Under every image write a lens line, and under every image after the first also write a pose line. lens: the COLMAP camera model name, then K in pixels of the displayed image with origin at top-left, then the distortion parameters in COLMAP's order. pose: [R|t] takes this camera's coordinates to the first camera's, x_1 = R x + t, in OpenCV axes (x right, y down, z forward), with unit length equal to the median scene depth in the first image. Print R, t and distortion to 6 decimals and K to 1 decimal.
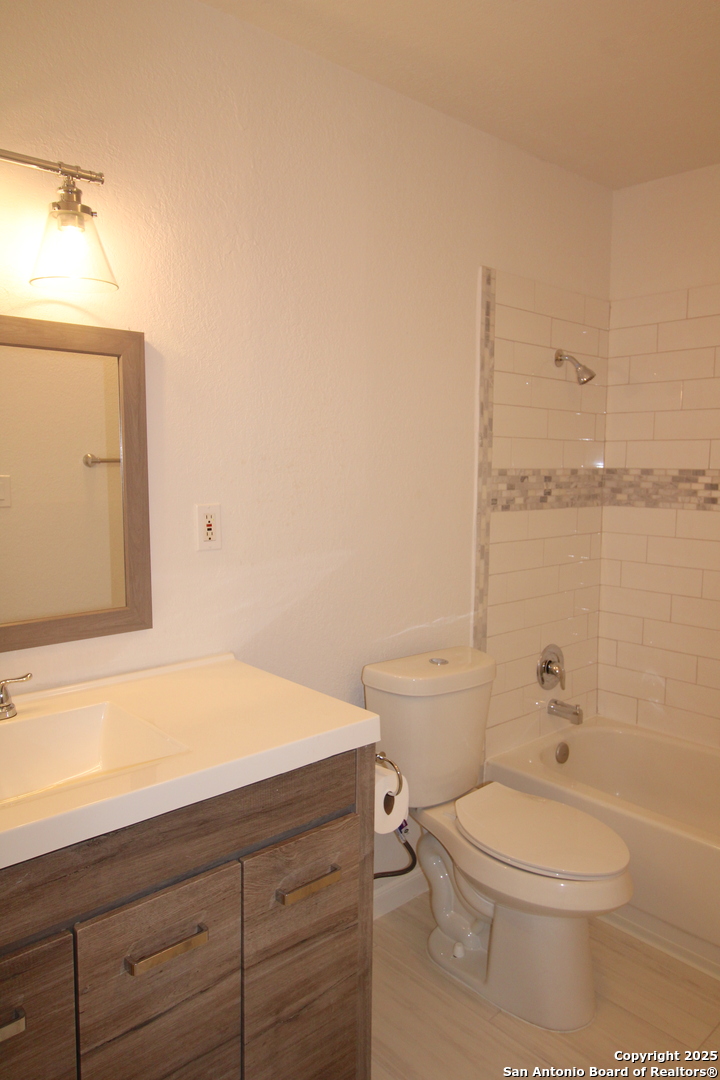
lens RADIAL K [[756.0, 0, 362.7], [0, 756.0, 544.9], [0, 0, 1]] dist [-0.003824, -0.000153]
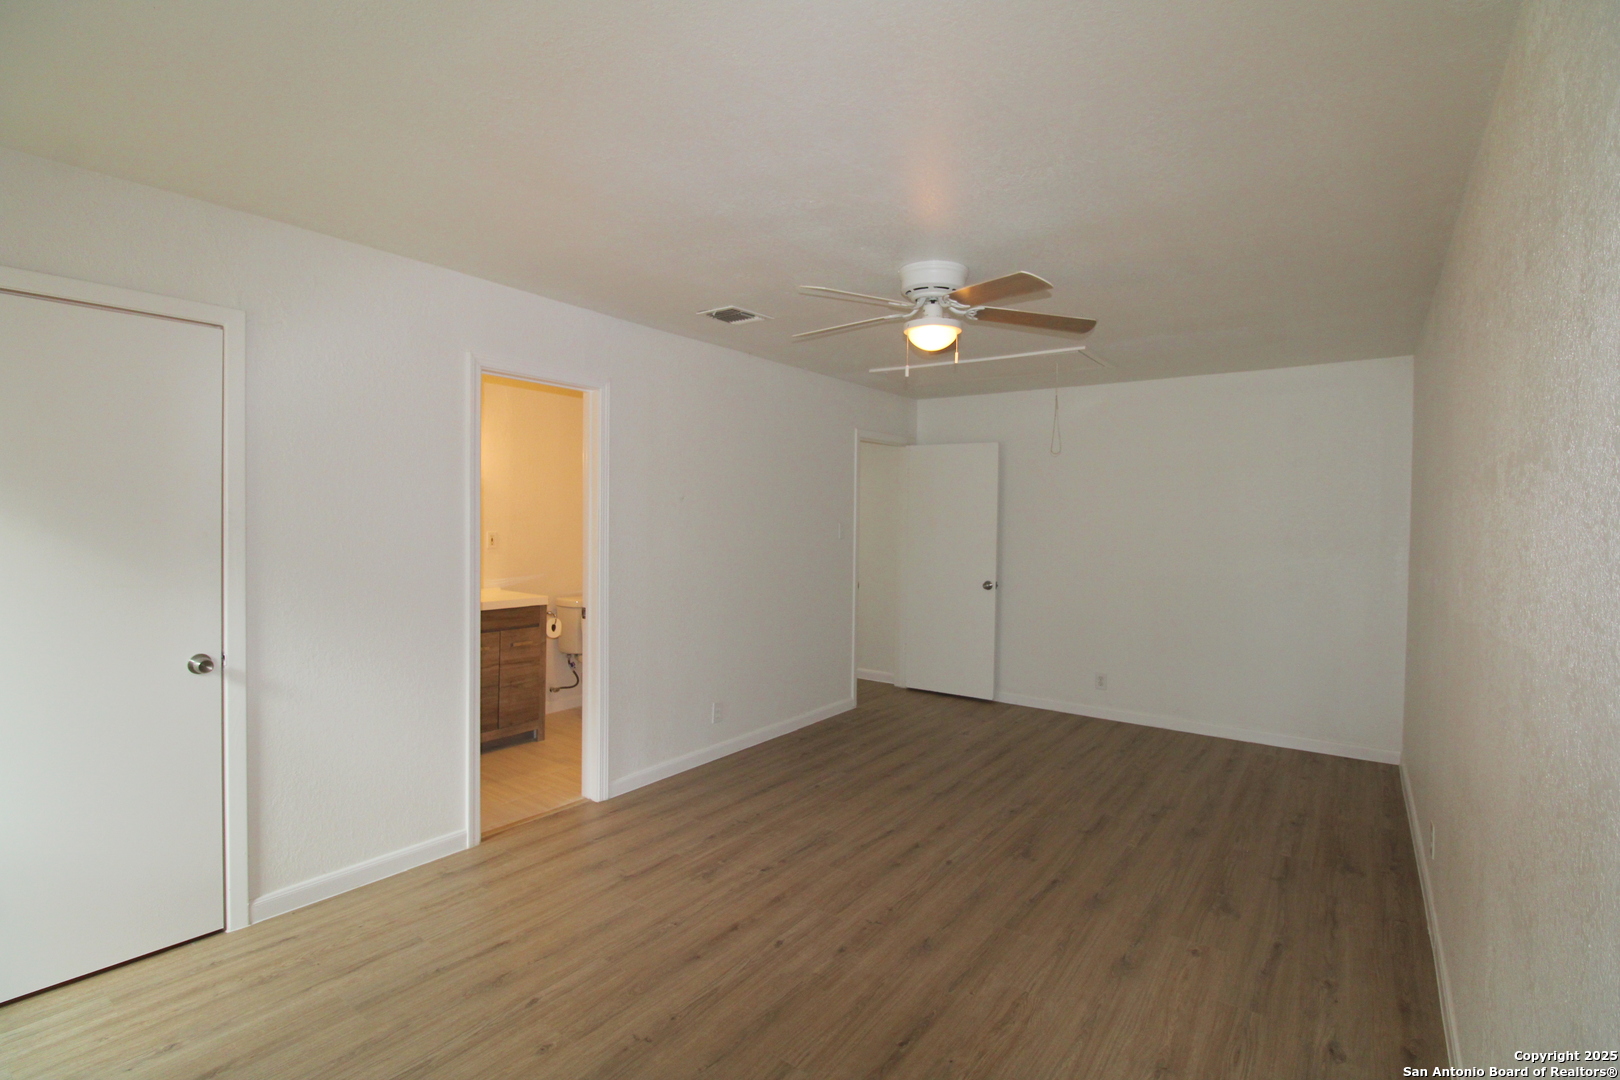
lens RADIAL K [[751.1, 0, 808.4], [0, 751.1, 535.1], [0, 0, 1]] dist [0.003364, -0.000760]
pose [[0.979895, 0.005570, 0.199437, 0.382145], [0.013977, 0.995238, -0.096469, 0.243750], [-0.199025, 0.097317, 0.975151, -1.913768]]
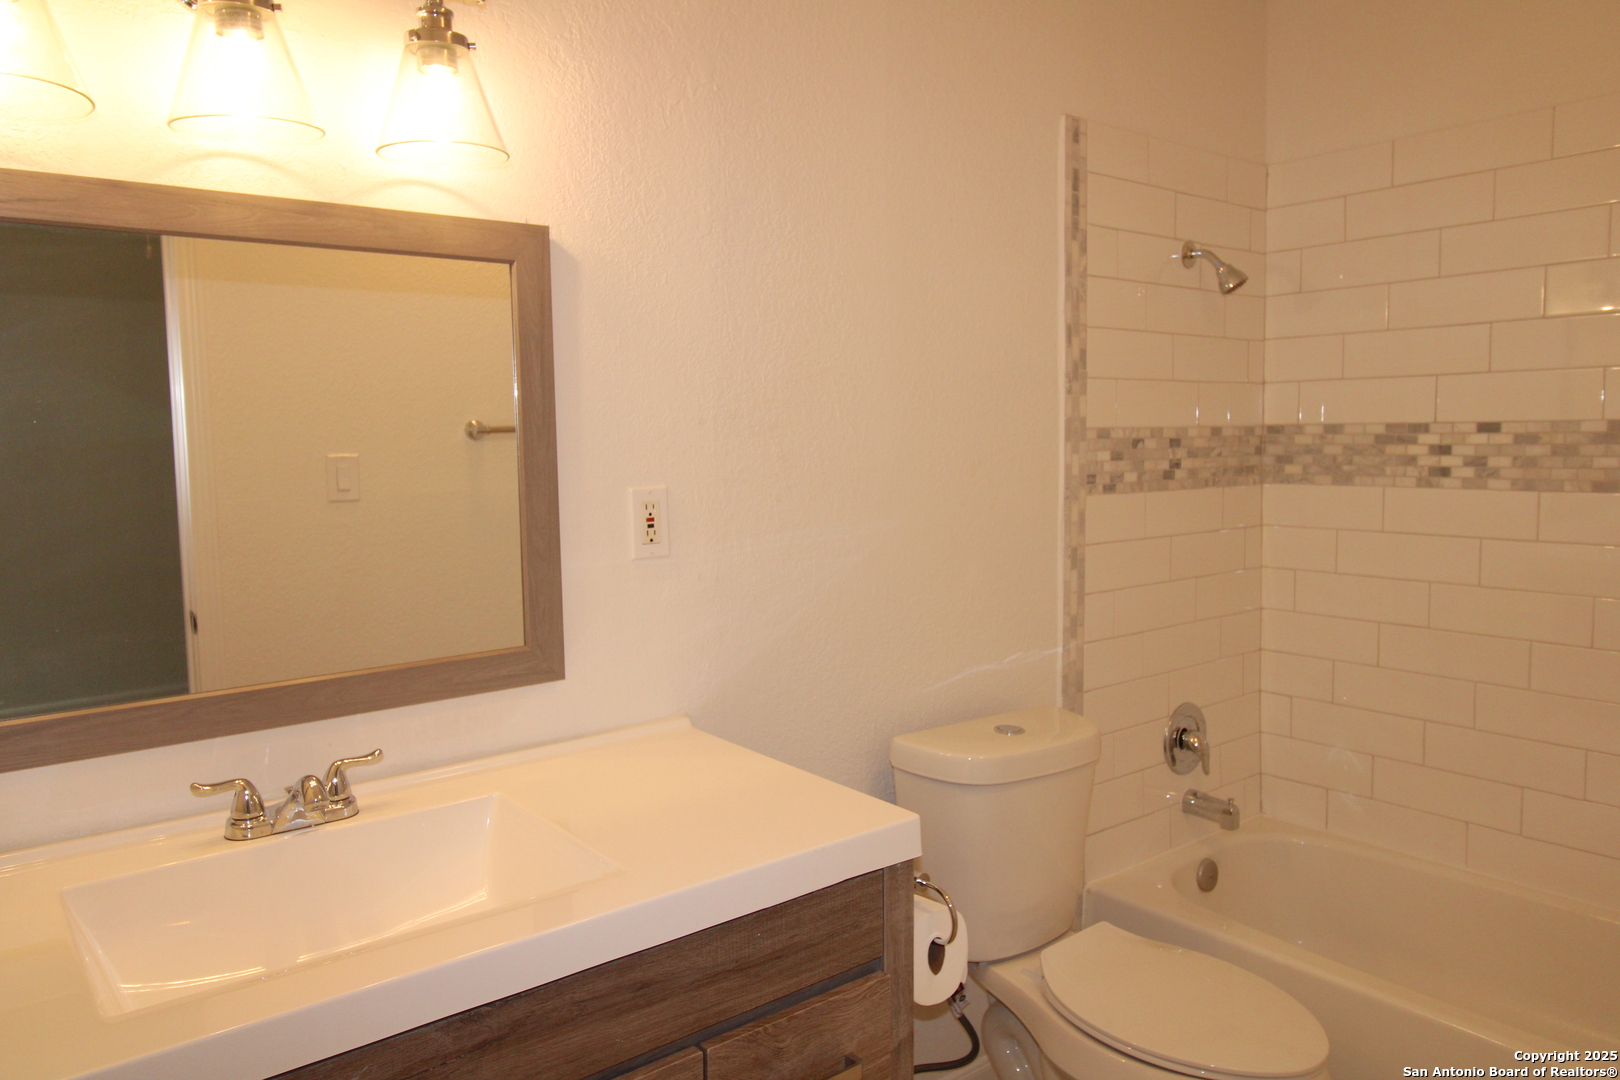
lens RADIAL K [[1134.0, 0, 809.7], [0, 1134.0, 522.6], [0, 0, 1]] dist [-0.003824, -0.000153]
pose [[0.997793, -0.014922, -0.064709, -0.003394], [0.012991, 0.999460, -0.030171, 0.007818], [0.065124, 0.029264, 0.997448, 0.037490]]
